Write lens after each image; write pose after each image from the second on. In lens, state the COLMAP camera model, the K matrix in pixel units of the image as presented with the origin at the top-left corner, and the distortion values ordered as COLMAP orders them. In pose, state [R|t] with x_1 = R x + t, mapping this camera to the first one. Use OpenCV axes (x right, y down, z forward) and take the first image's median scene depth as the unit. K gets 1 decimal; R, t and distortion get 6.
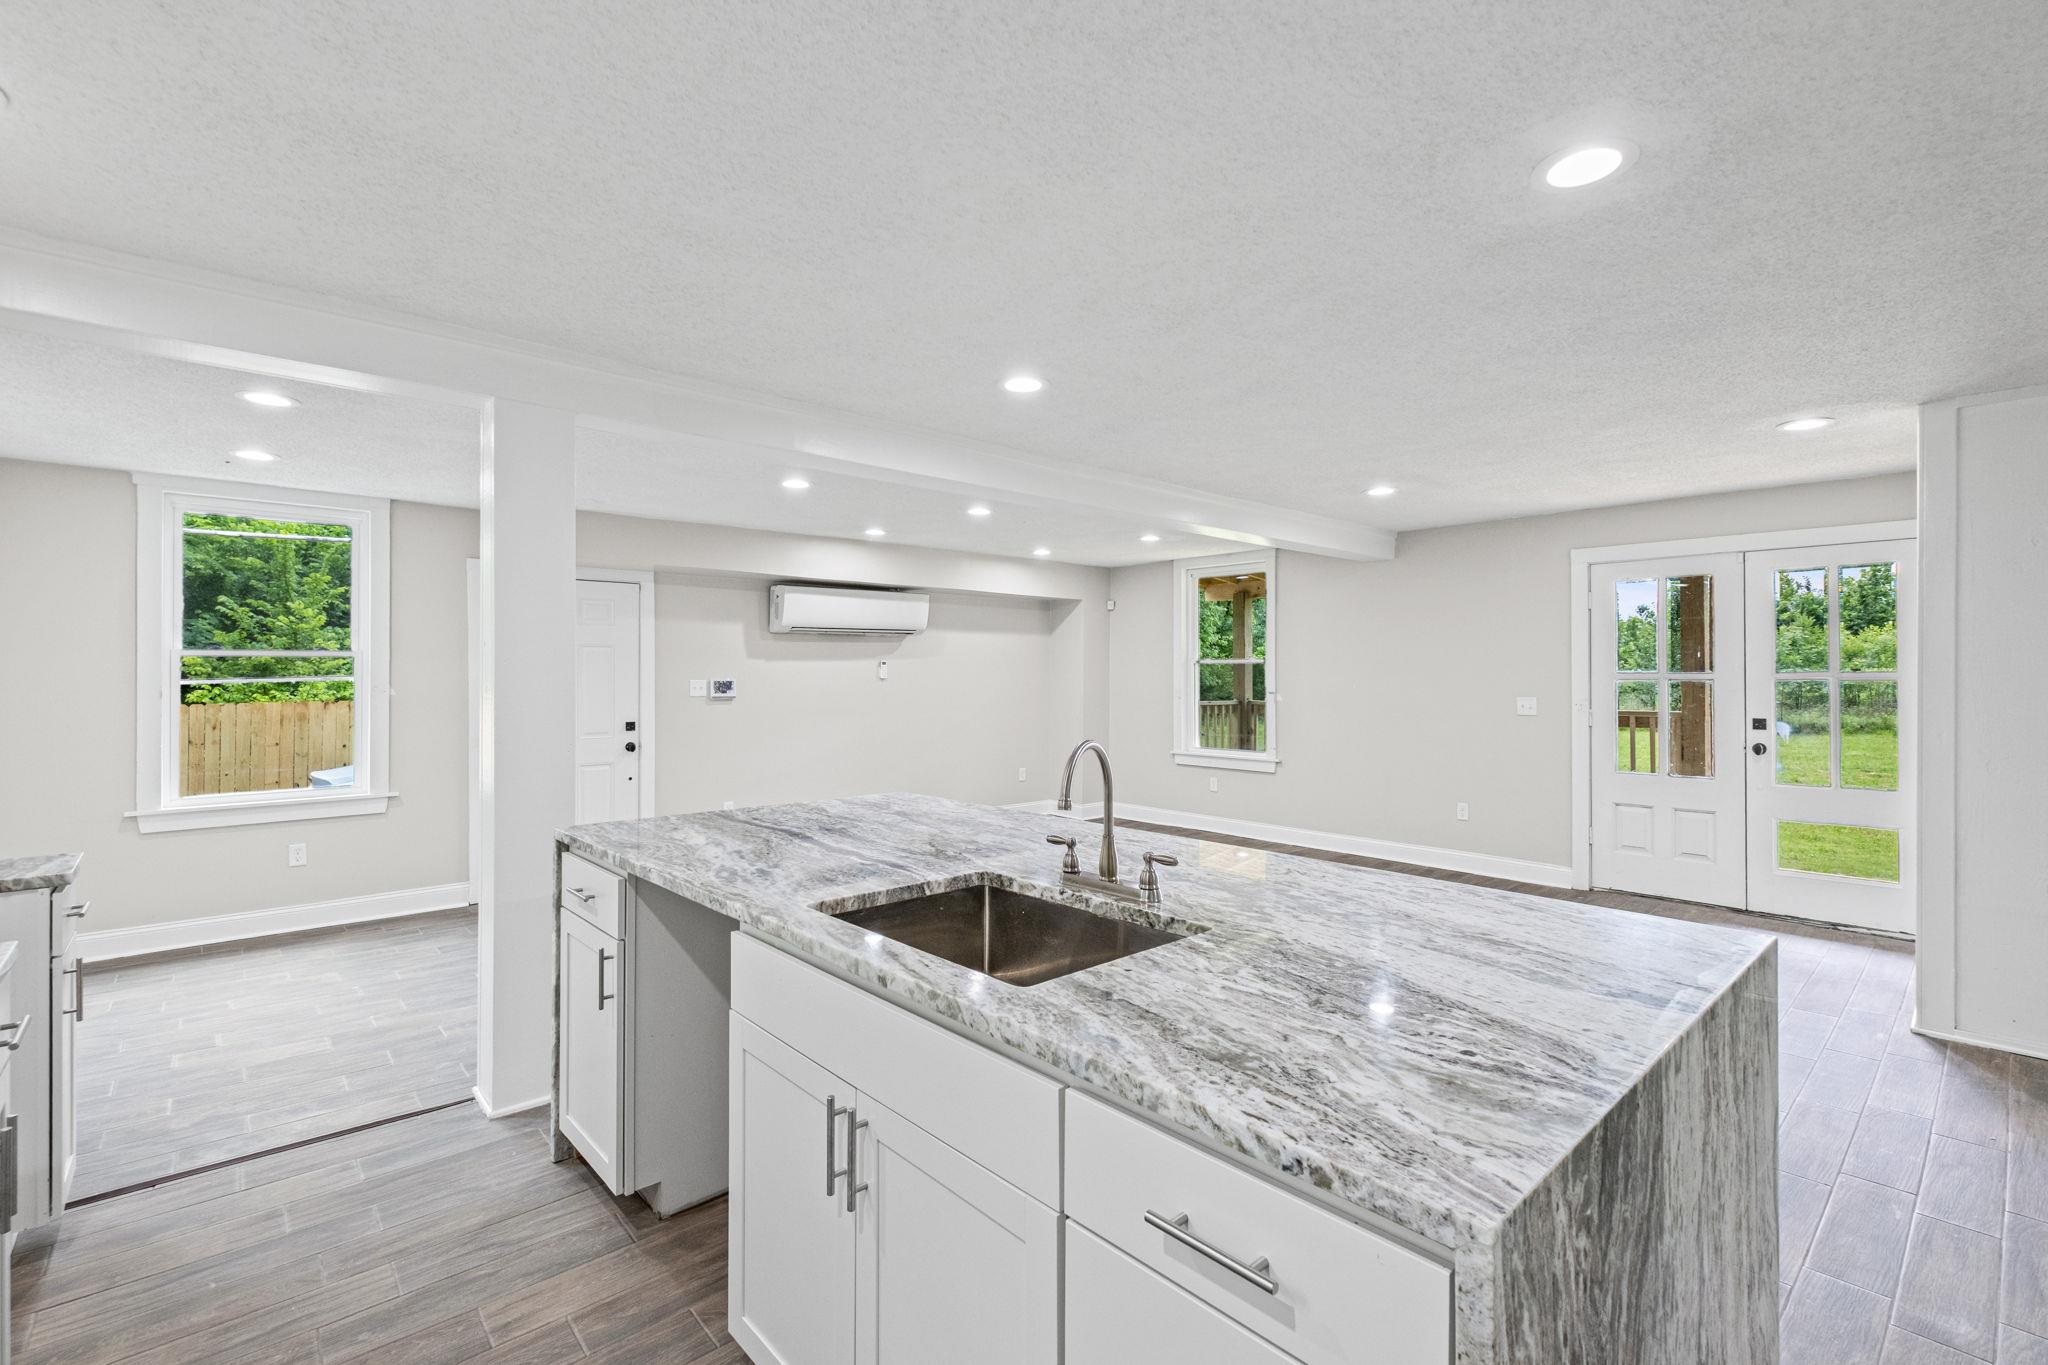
lens RADIAL K [[912.4, 0, 1025.0], [0, 912.4, 667.3], [0, 0, 1]] dist [0.008585, -0.004941]
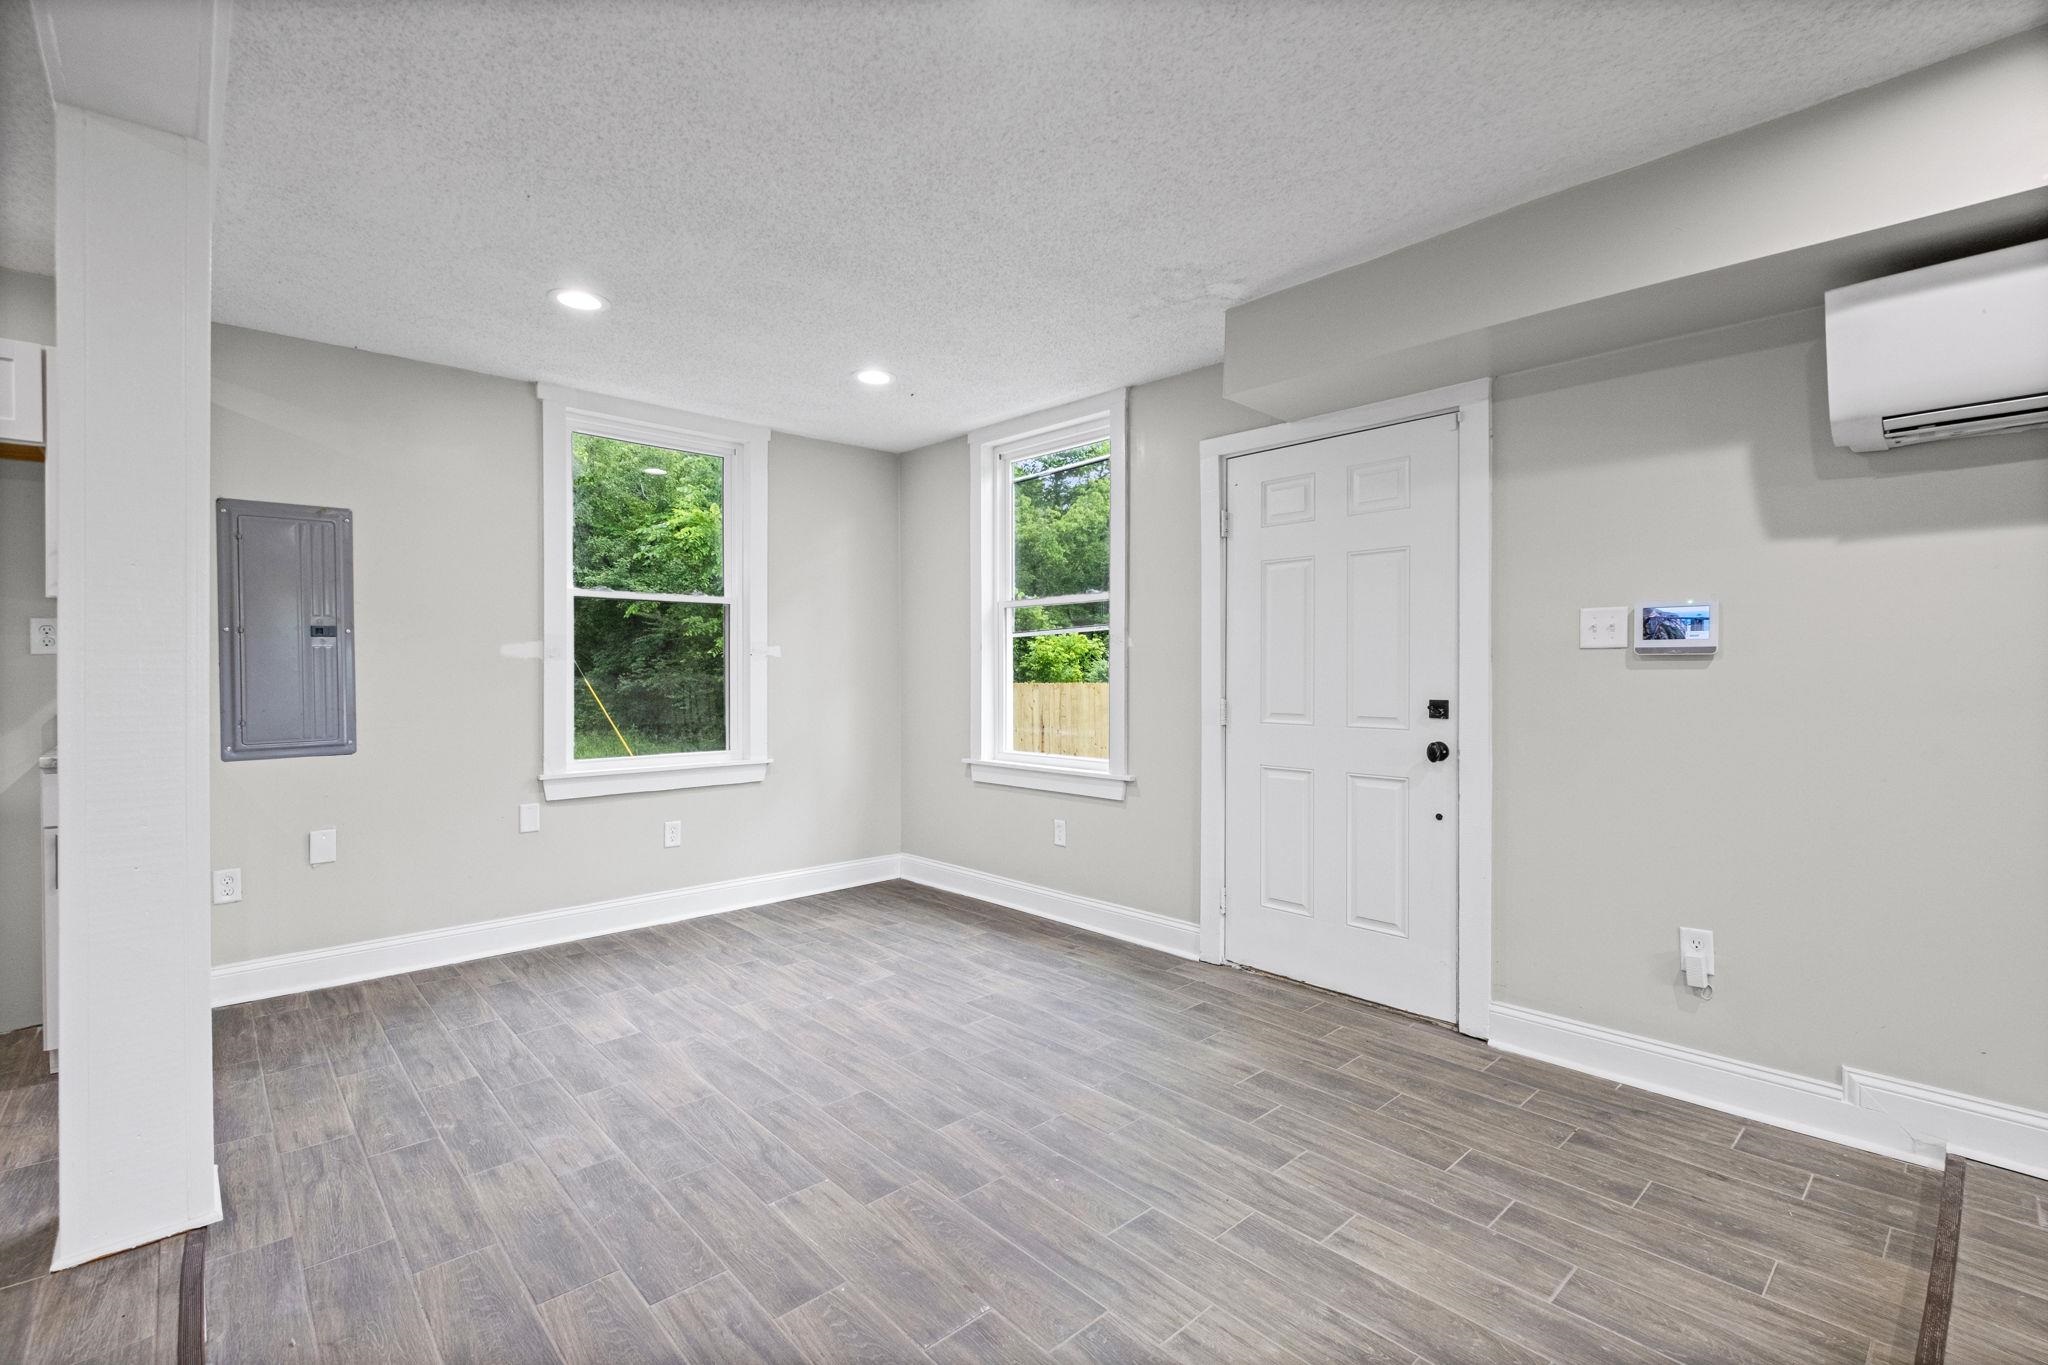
lens RADIAL K [[912.4, 0, 1030.5], [0, 912.4, 671.9], [0, 0, 1]] dist [0.008585, -0.004941]
pose [[0.022299, -0.000745, -0.999751, 0.071683], [0.006355, 0.999980, -0.000603, 0.063730], [0.999731, -0.006340, 0.022303, 1.126520]]
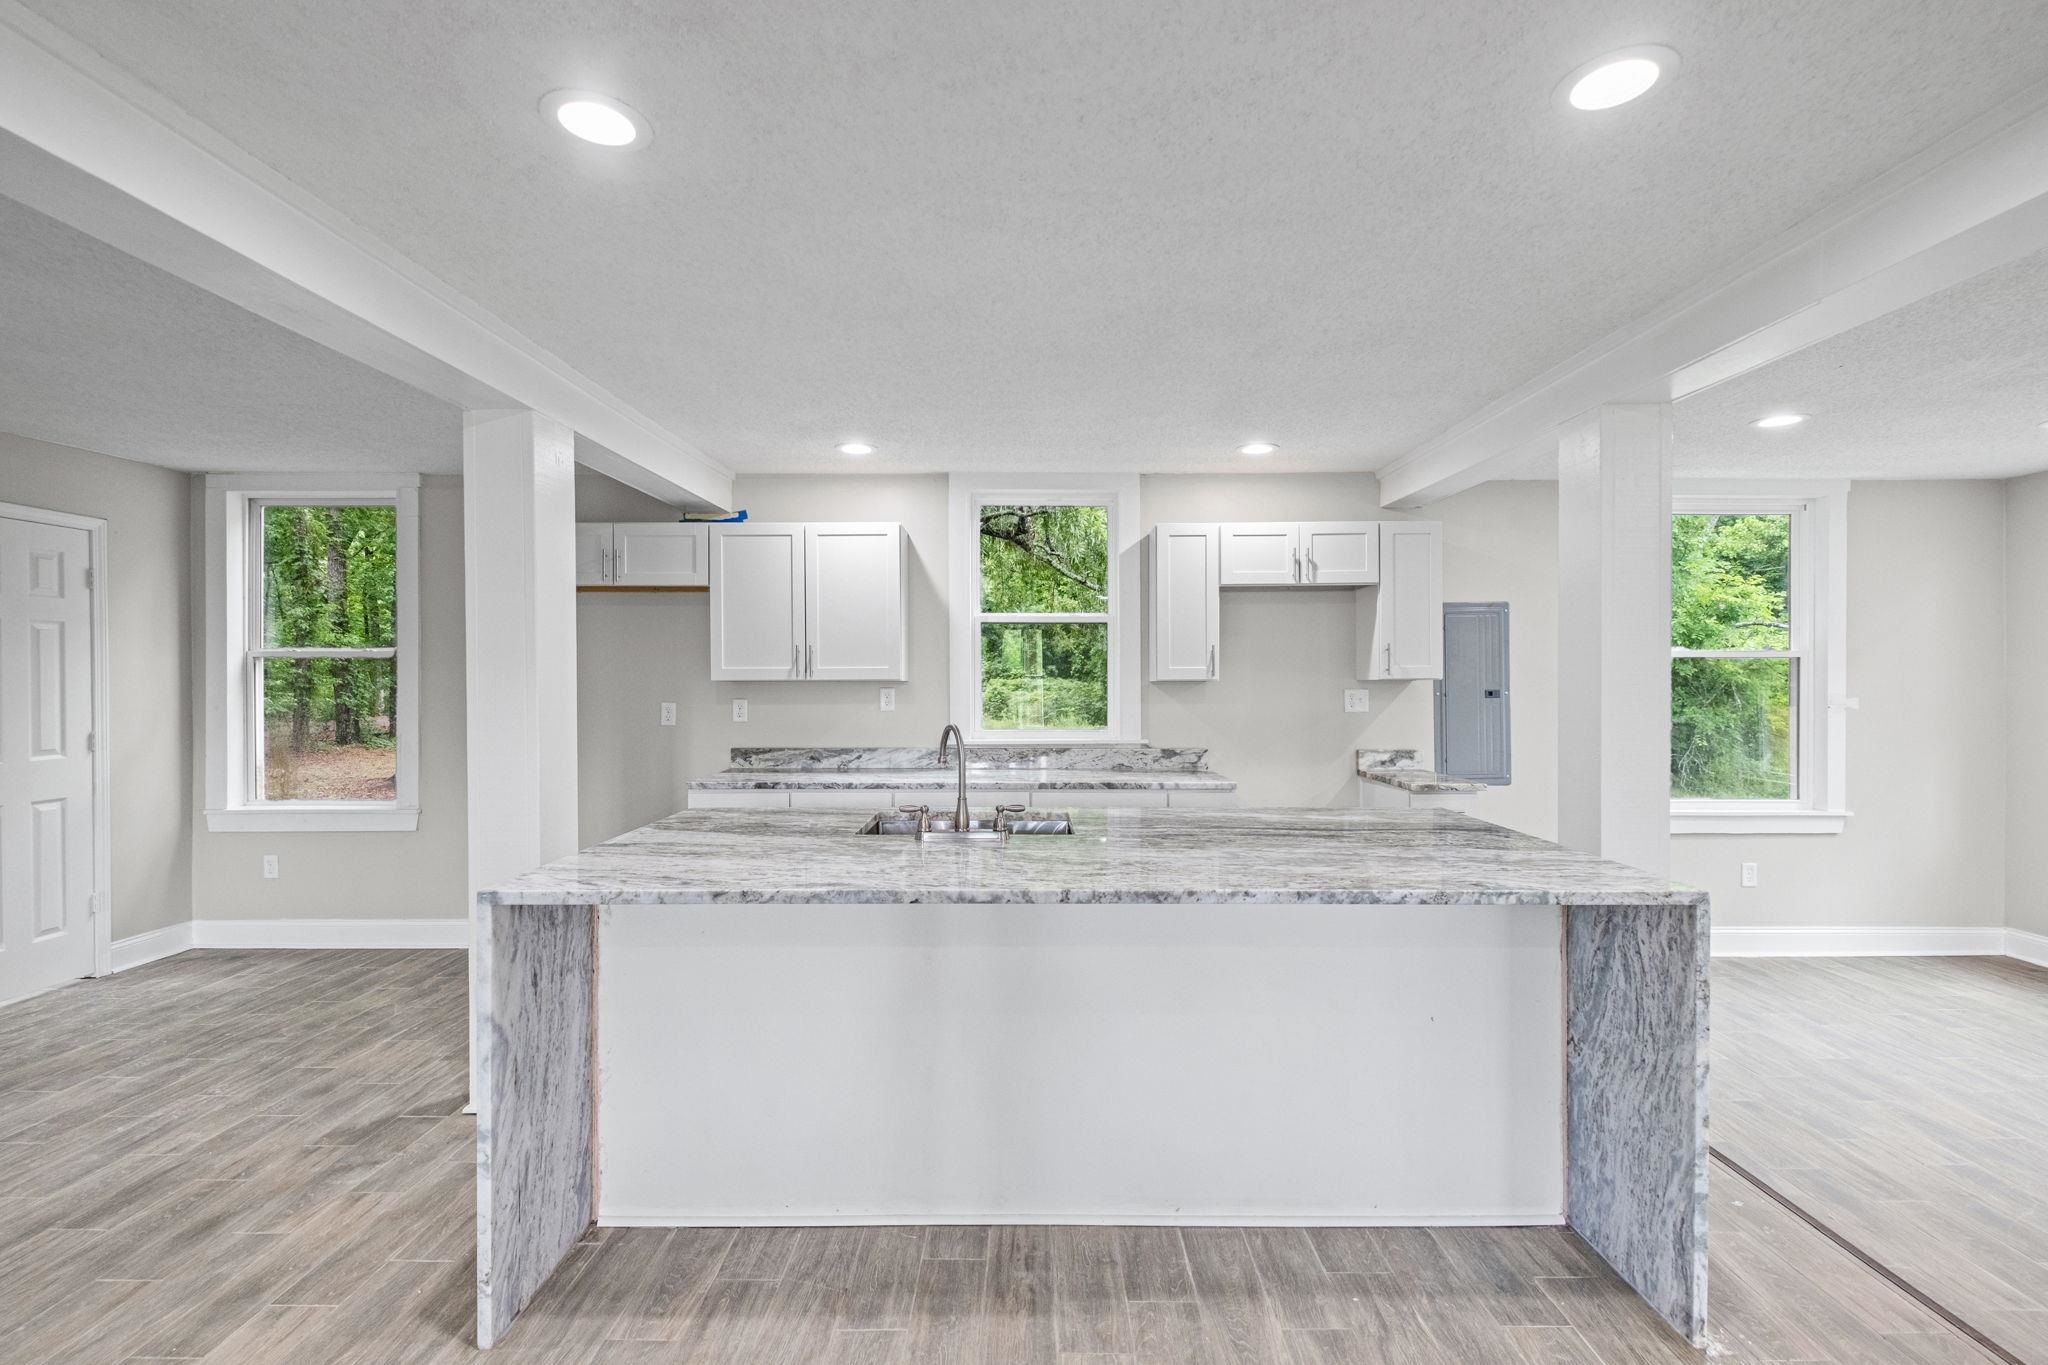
lens RADIAL K [[912.4, 0, 1030.5], [0, 912.4, 681.8], [0, 0, 1]] dist [0.008585, -0.004941]
pose [[-0.675407, 0.003400, -0.737438, 0.430708], [0.005468, 0.999985, -0.000398, 0.006625], [0.737425, -0.004301, -0.675415, 0.854576]]
